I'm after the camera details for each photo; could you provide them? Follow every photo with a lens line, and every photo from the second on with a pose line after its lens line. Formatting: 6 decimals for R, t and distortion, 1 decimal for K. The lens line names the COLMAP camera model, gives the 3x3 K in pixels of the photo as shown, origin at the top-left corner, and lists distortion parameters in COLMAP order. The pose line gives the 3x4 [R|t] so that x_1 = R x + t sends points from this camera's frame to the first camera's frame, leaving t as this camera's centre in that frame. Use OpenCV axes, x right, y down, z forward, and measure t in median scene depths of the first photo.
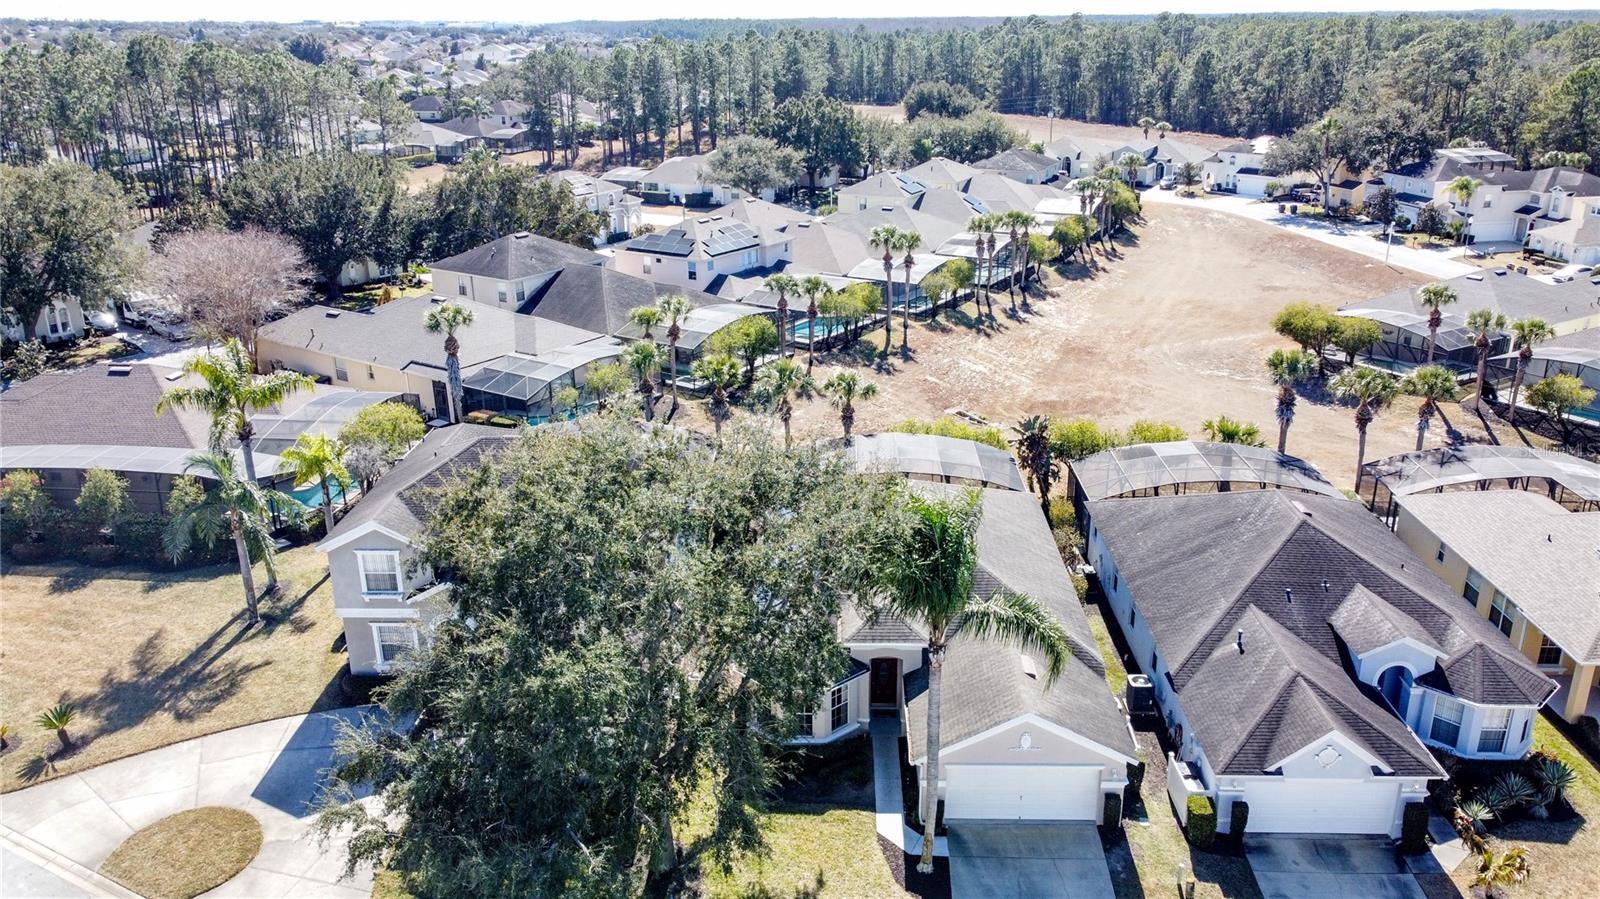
lens RADIAL K [[1199.2, 0, 795.2], [0, 1199.2, 453.0], [0, 0, 1]] dist [0.001817, -0.011713]
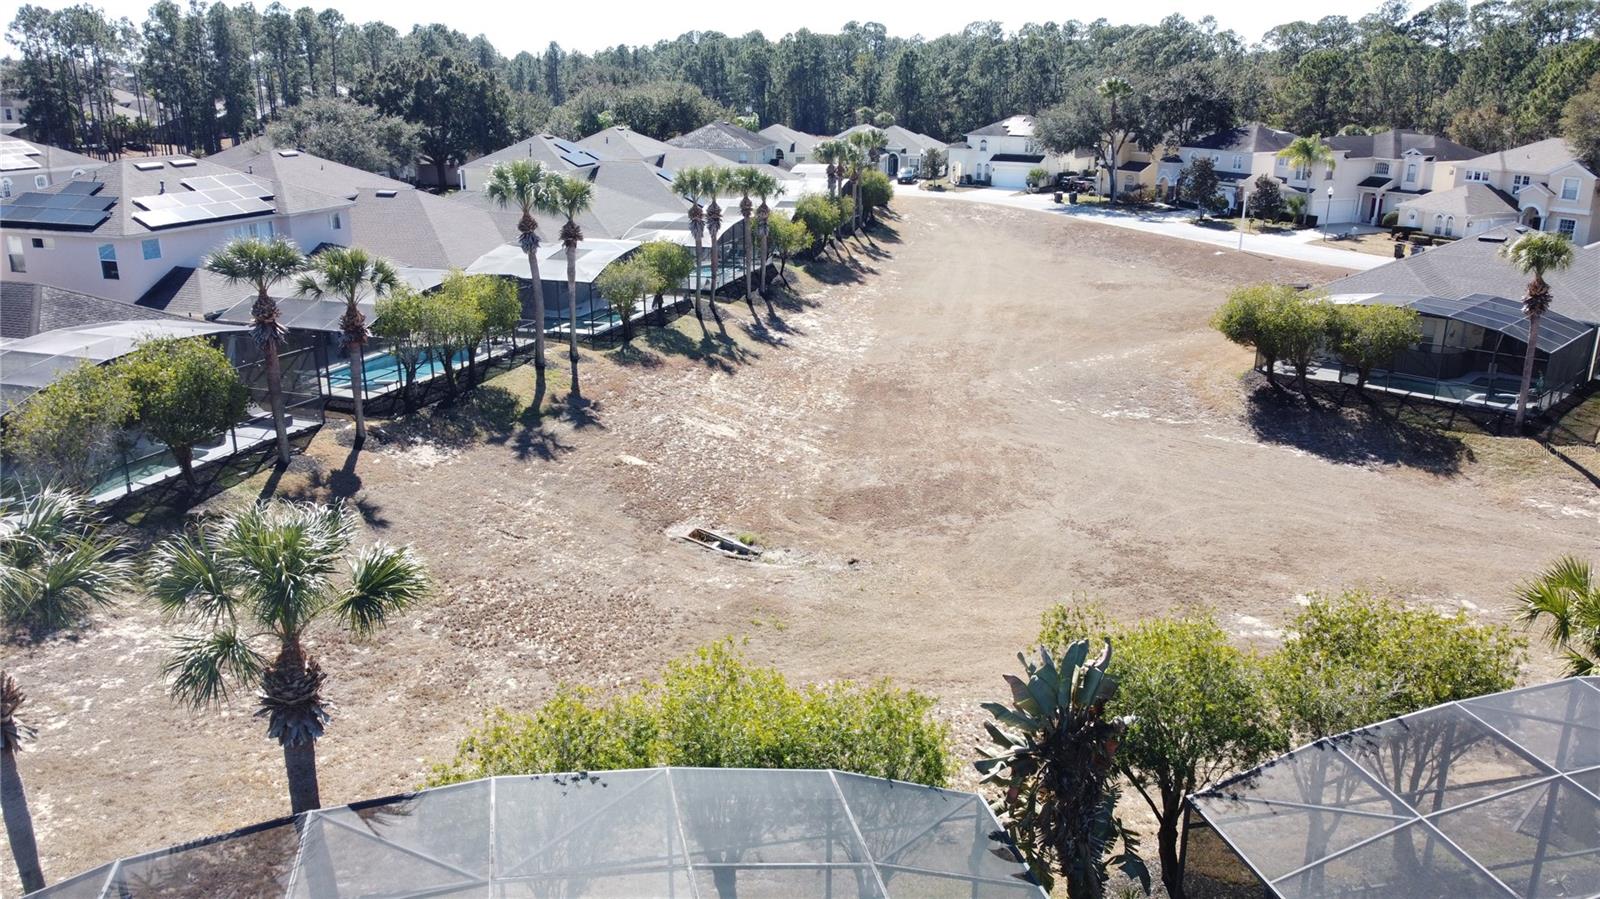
lens RADIAL K [[1199.2, 0, 795.9], [0, 1199.2, 465.5], [0, 0, 1]] dist [0.001817, -0.011713]
pose [[0.966467, -0.066619, 0.247998, 0.053148], [0.074091, 0.997032, -0.020908, -0.041124], [-0.245869, 0.038581, 0.968535, 0.474122]]
